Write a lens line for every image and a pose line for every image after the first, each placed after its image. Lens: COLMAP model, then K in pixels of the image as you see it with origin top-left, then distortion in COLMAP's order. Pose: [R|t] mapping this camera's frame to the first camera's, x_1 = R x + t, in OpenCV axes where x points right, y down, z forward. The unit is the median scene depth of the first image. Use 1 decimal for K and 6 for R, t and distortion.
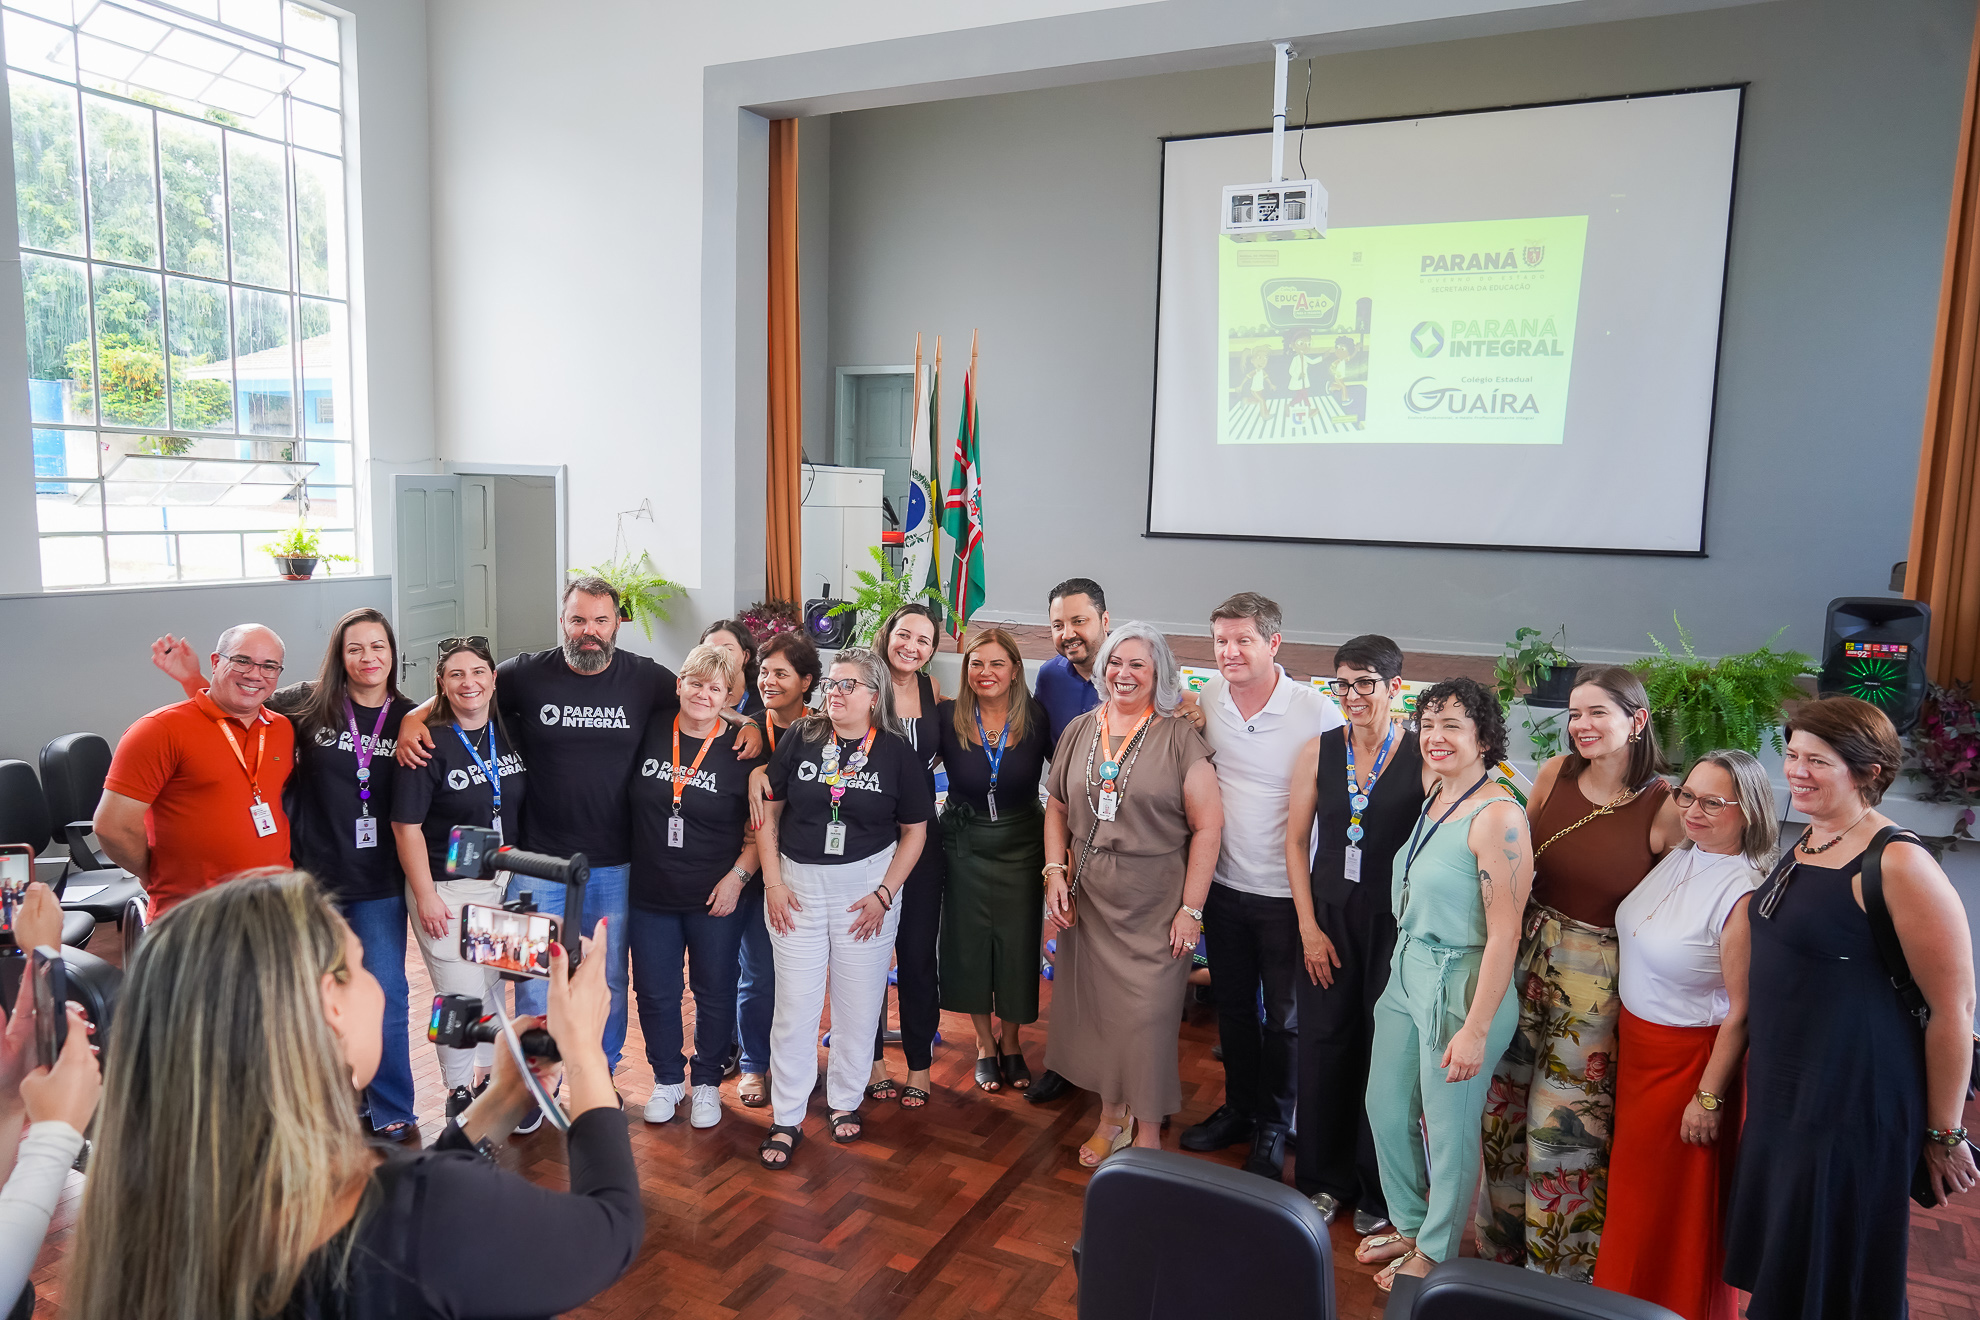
lens RADIAL K [[1332.3, 0, 989.9], [0, 1332.3, 655.2], [0, 0, 1]] dist [-0.022657, 0.014524]
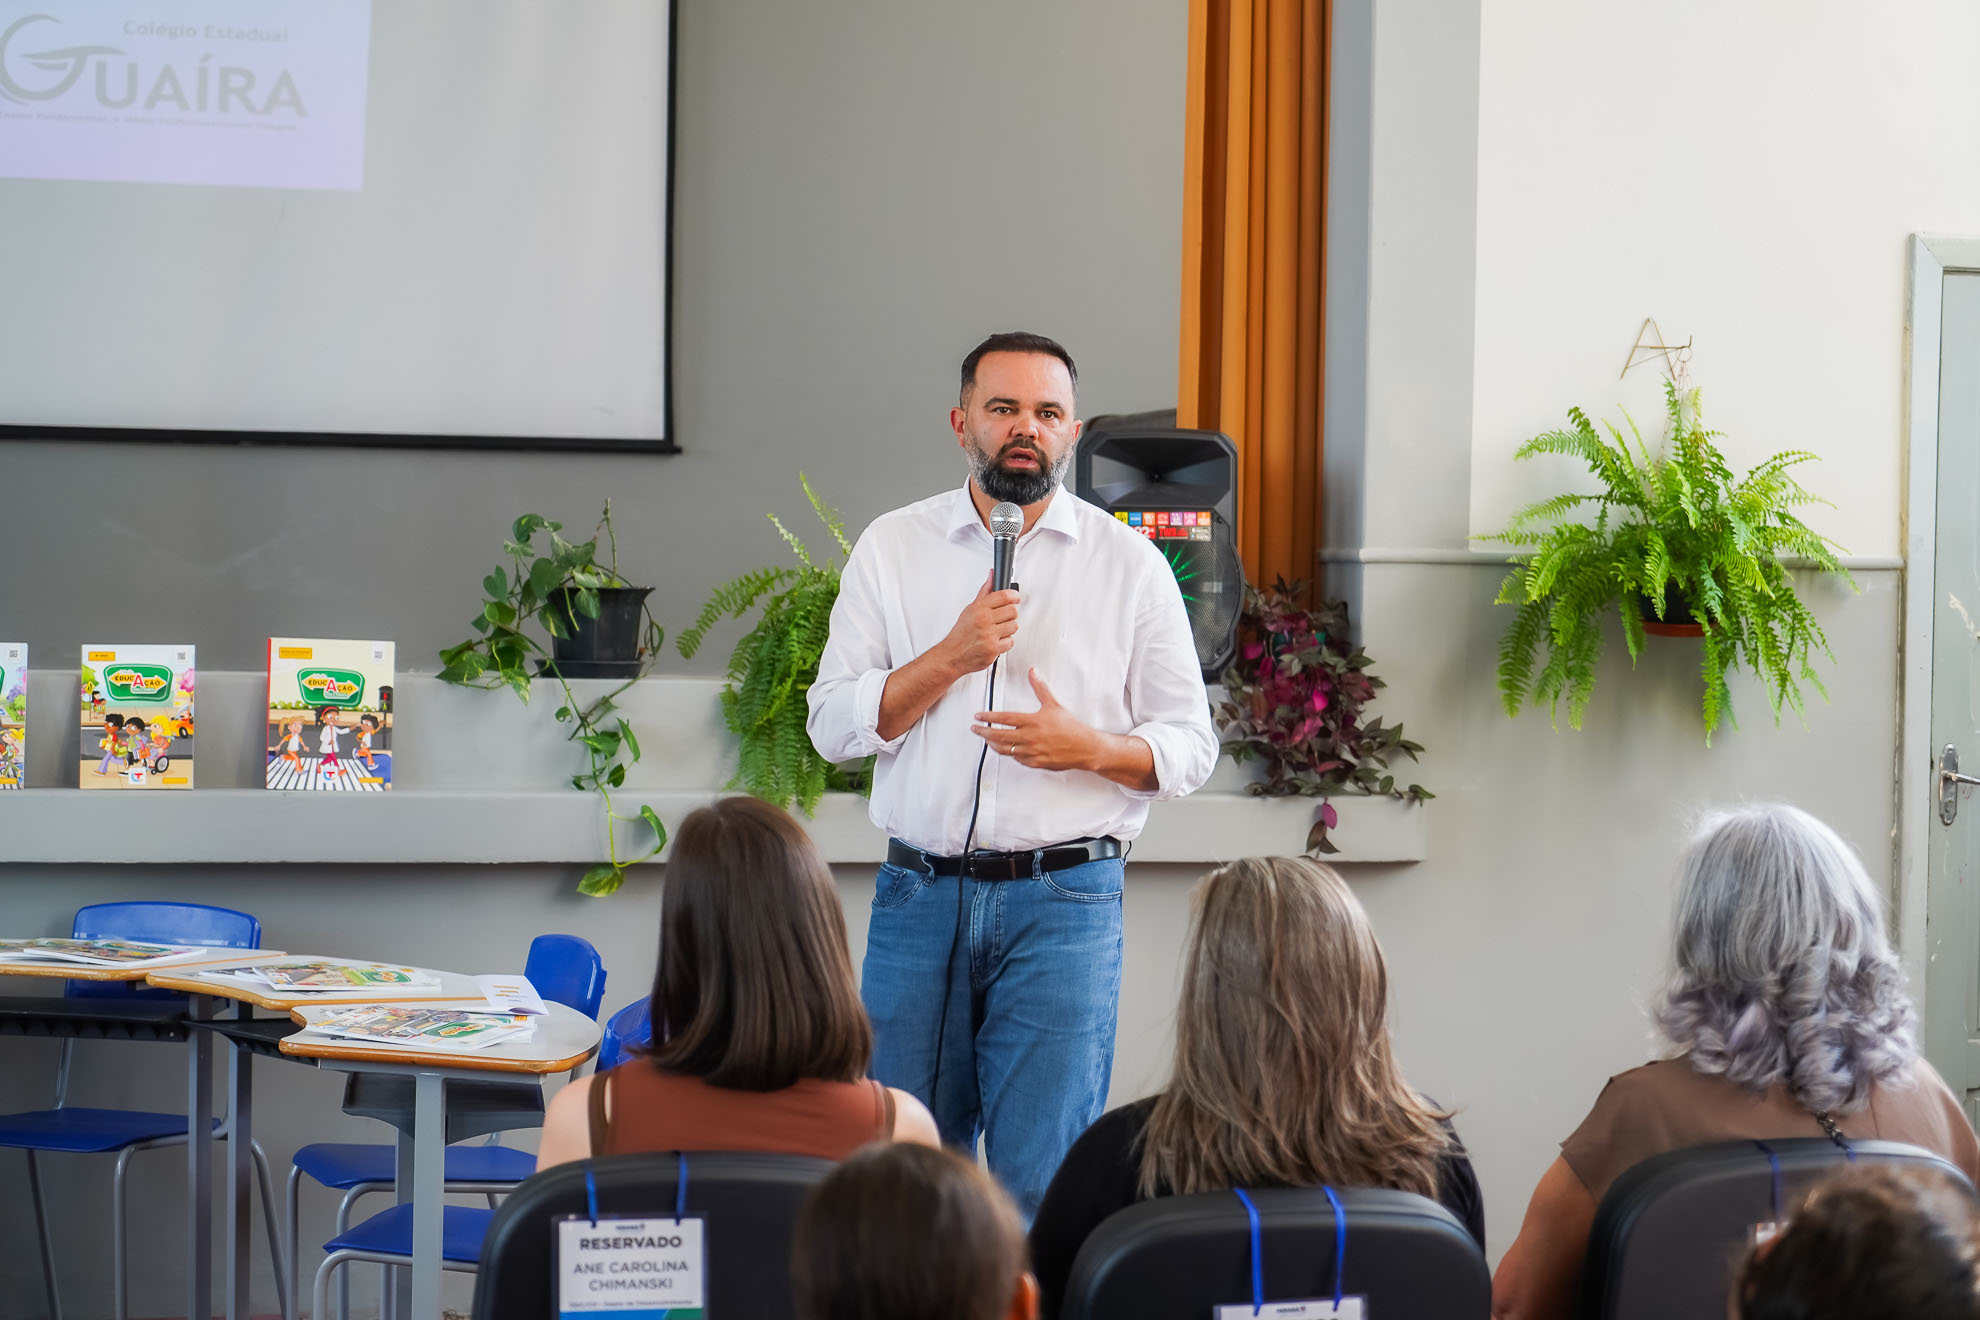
lens RADIAL K [[4032.5, 0, 1002.6], [0, 4032.5, 662.2], [0, 0, 1]] dist [-0.012412, 0.000000]
pose [[0.787095, -0.028946, 0.616152, -0.199941], [0.073553, 0.996176, -0.047160, 0.064735], [-0.612430, 0.082439, 0.786214, -0.120787]]
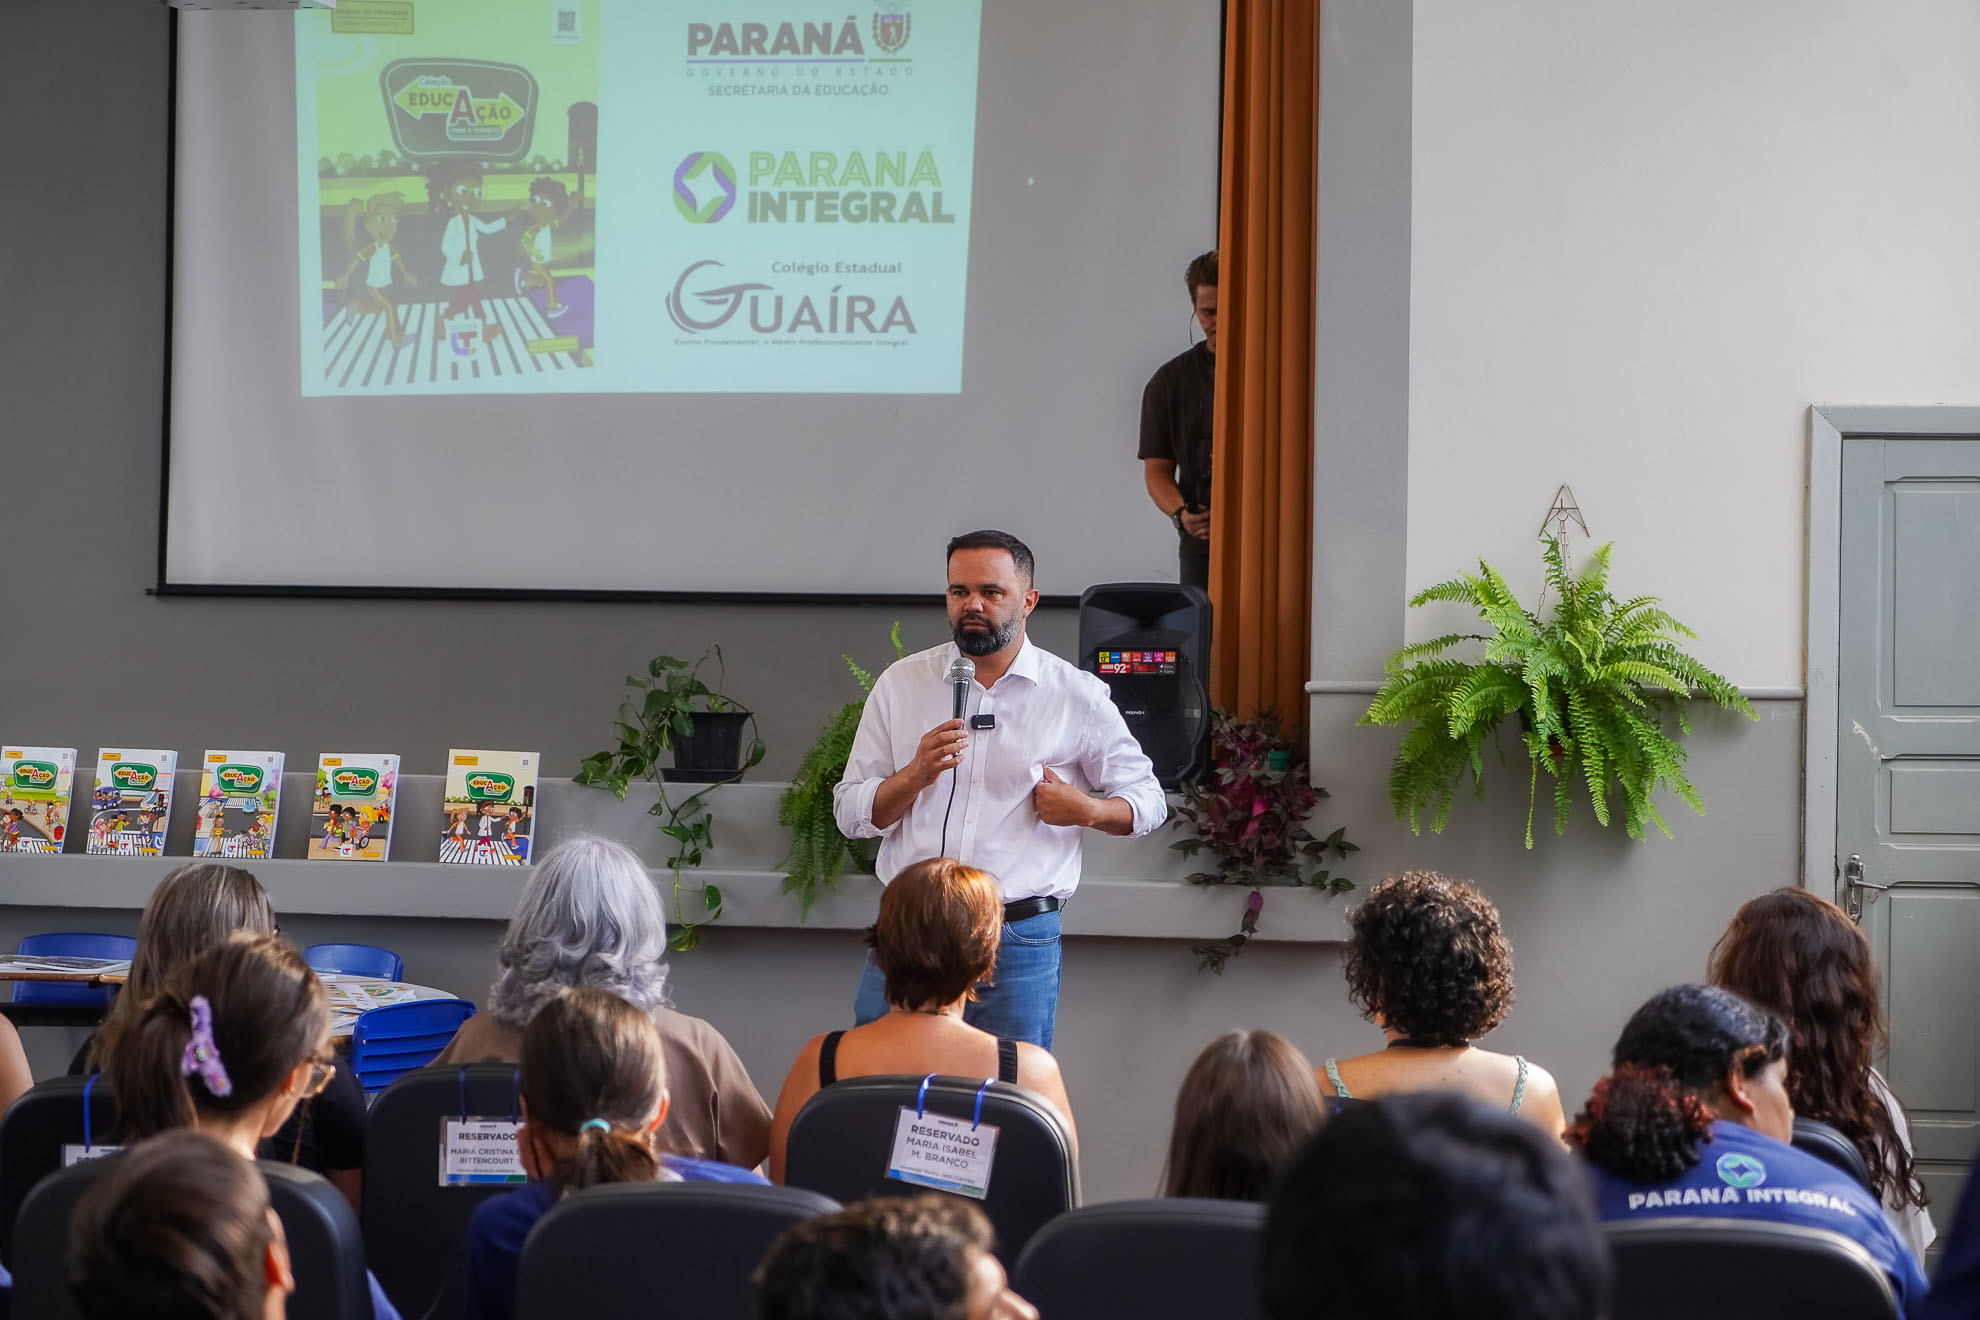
lens RADIAL K [[4032.5, 0, 989.9], [0, 4032.5, 670.7], [0, 0, 1]] dist [-0.012412, 0.000000]
pose [[0.968778, -0.008810, 0.247774, 0.056117], [0.036709, 0.993451, -0.108204, 0.111984], [-0.245198, 0.113921, 0.962756, -0.470472]]
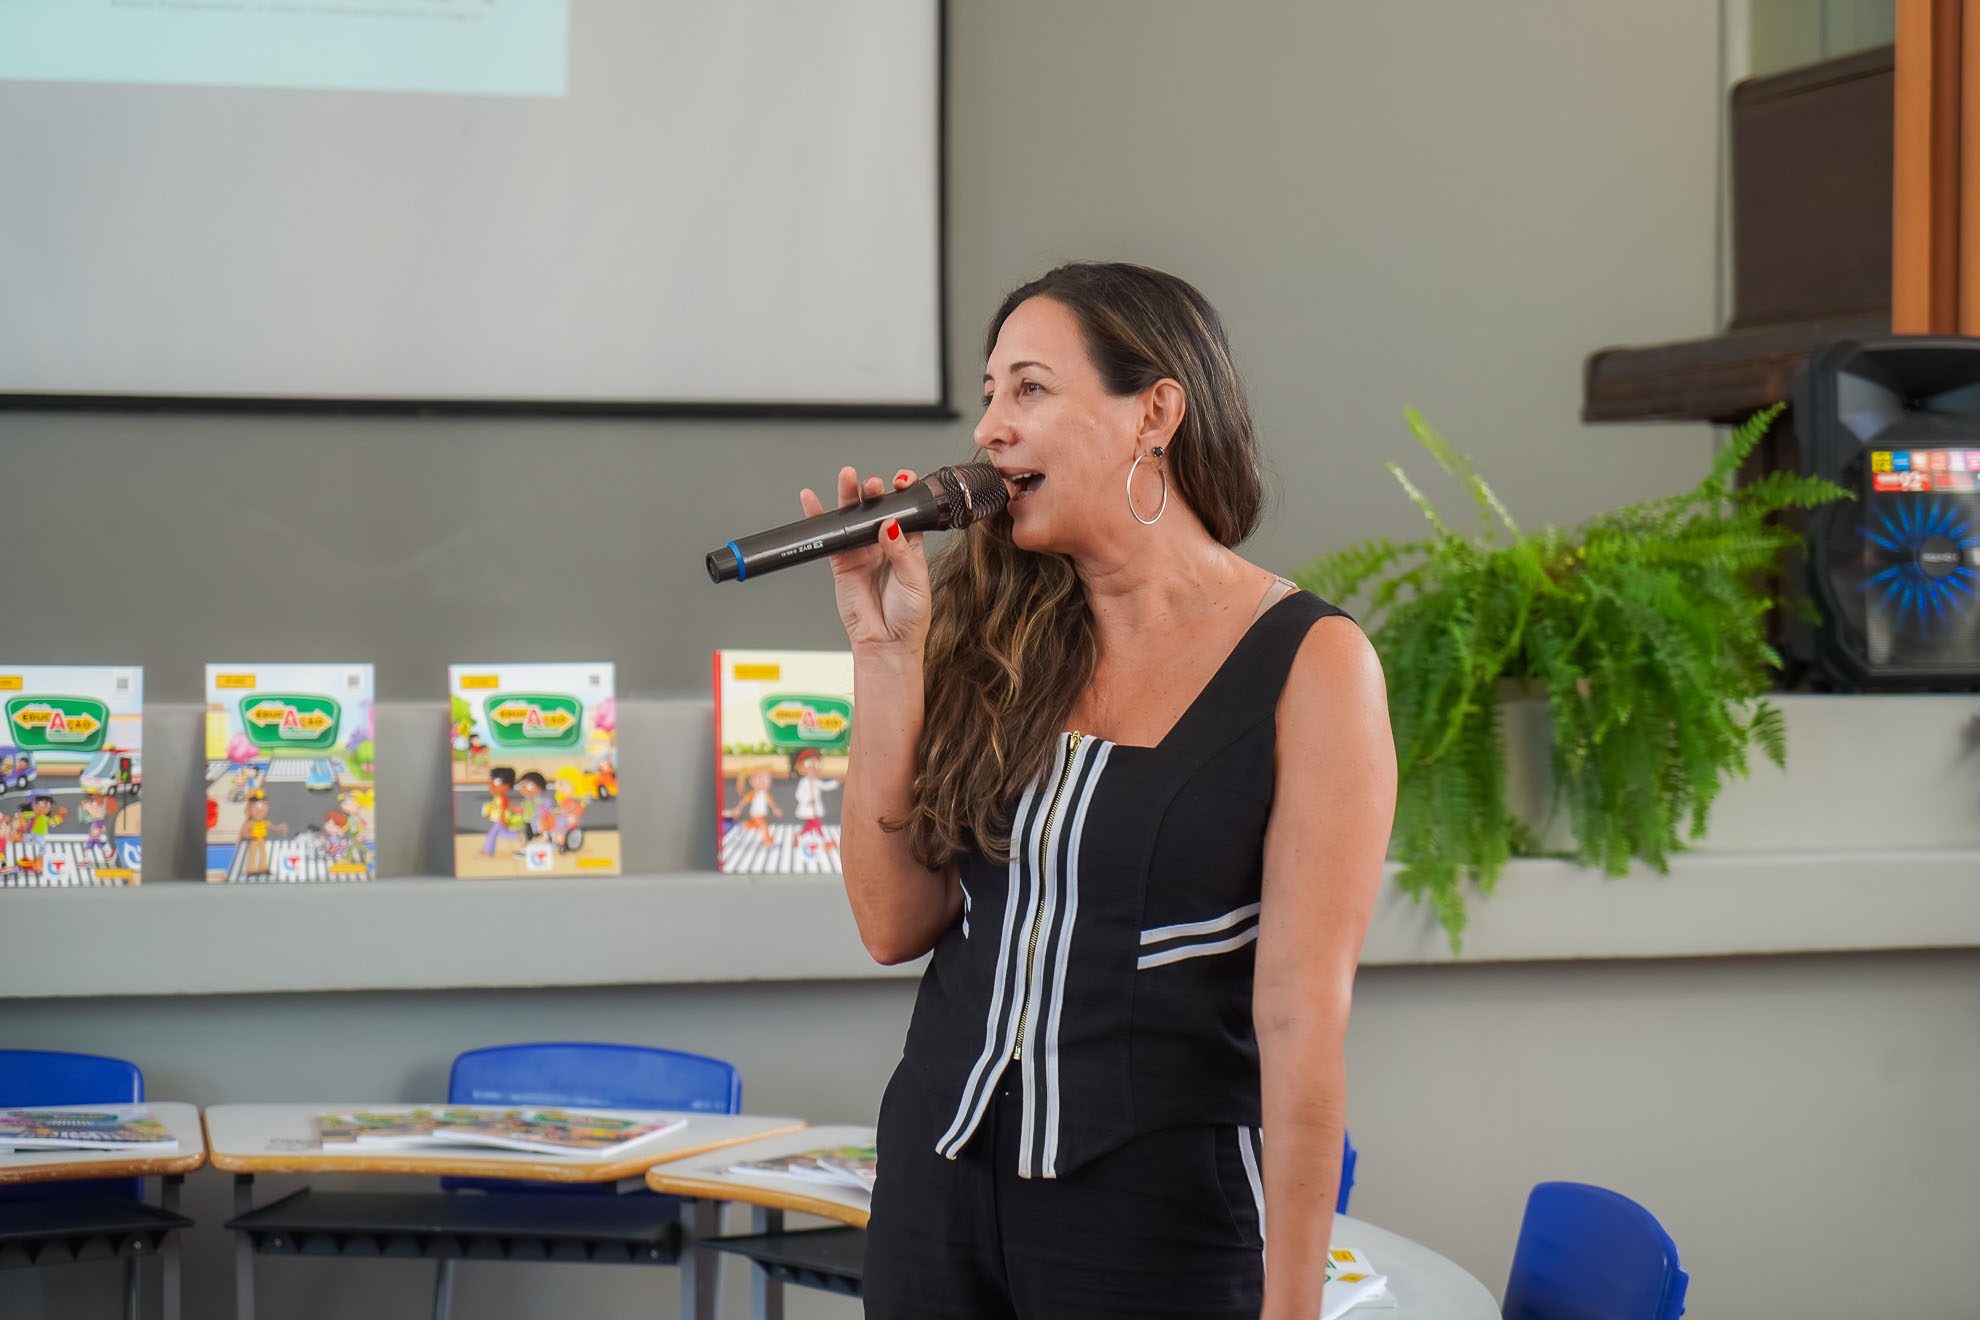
lens RADIAL K [[4032.5, 0, 981.5], [0, 4032.5, 644.9], [0, 0, 1]] dist [-0.012412, 0.000000]
pose [[0.769223, -0.037364, 0.637887, -0.143004], [0.092346, 0.994309, -0.053118, 0.042840], [-0.632272, 0.099766, 0.768296, 0.156045]]
